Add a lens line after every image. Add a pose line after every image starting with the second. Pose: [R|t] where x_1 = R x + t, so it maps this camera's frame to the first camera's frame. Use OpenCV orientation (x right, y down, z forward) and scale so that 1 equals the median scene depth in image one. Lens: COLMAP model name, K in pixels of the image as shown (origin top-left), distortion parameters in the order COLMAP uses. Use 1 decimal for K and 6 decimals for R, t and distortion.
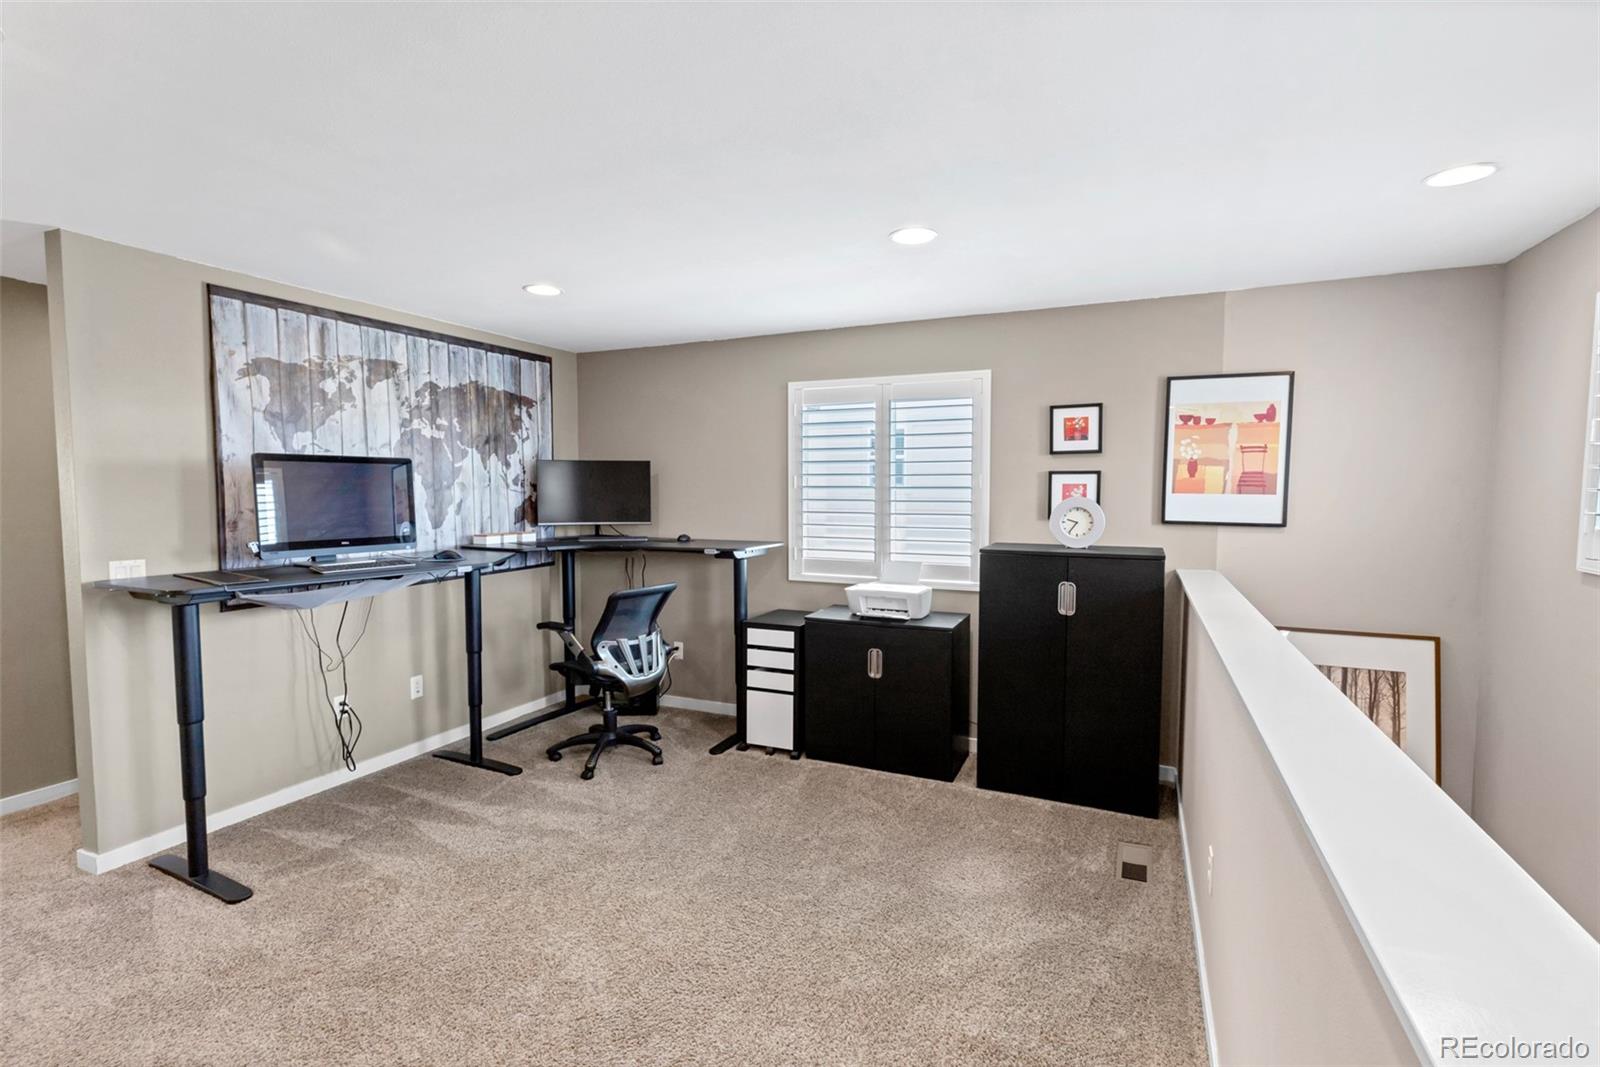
lens RADIAL K [[734.2, 0, 792.0], [0, 734.2, 523.4], [0, 0, 1]] dist [0.002451, 0.000452]
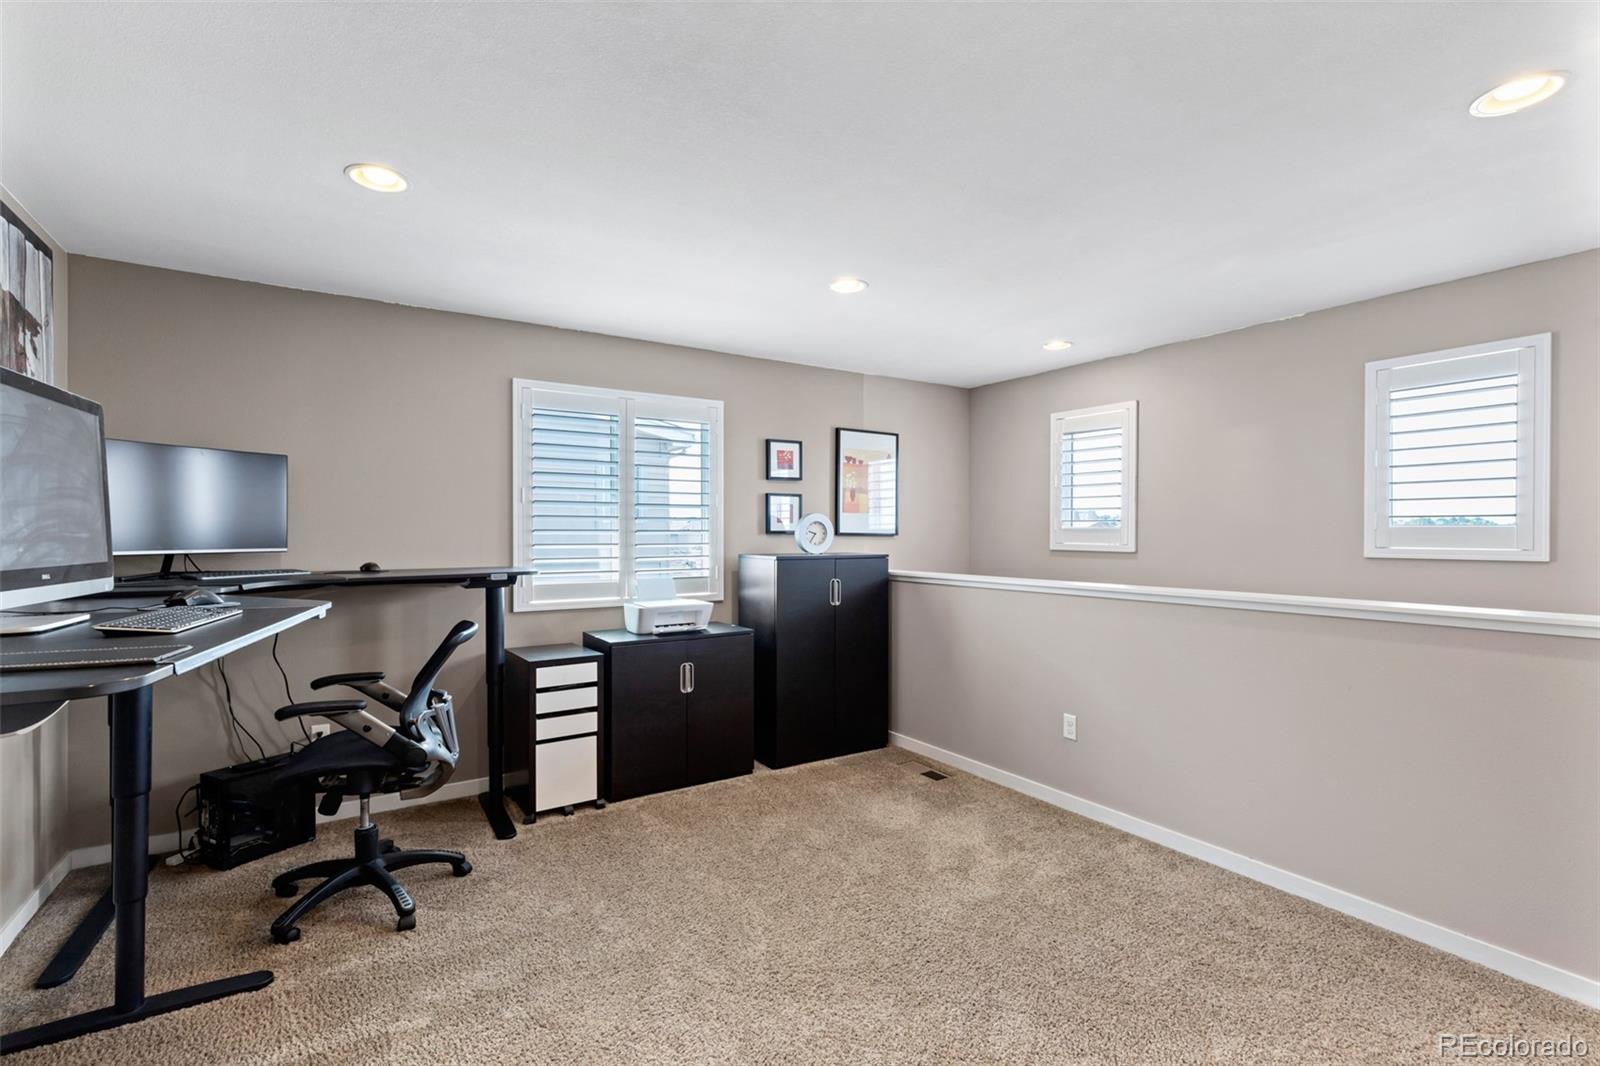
lens RADIAL K [[734.2, 0, 792.0], [0, 734.2, 522.9], [0, 0, 1]] dist [0.002451, 0.000452]
pose [[0.534211, 0.011065, 0.845279, -0.645461], [0.041494, 0.998366, -0.039293, 0.026138], [-0.844332, 0.056065, 0.532879, 0.336074]]
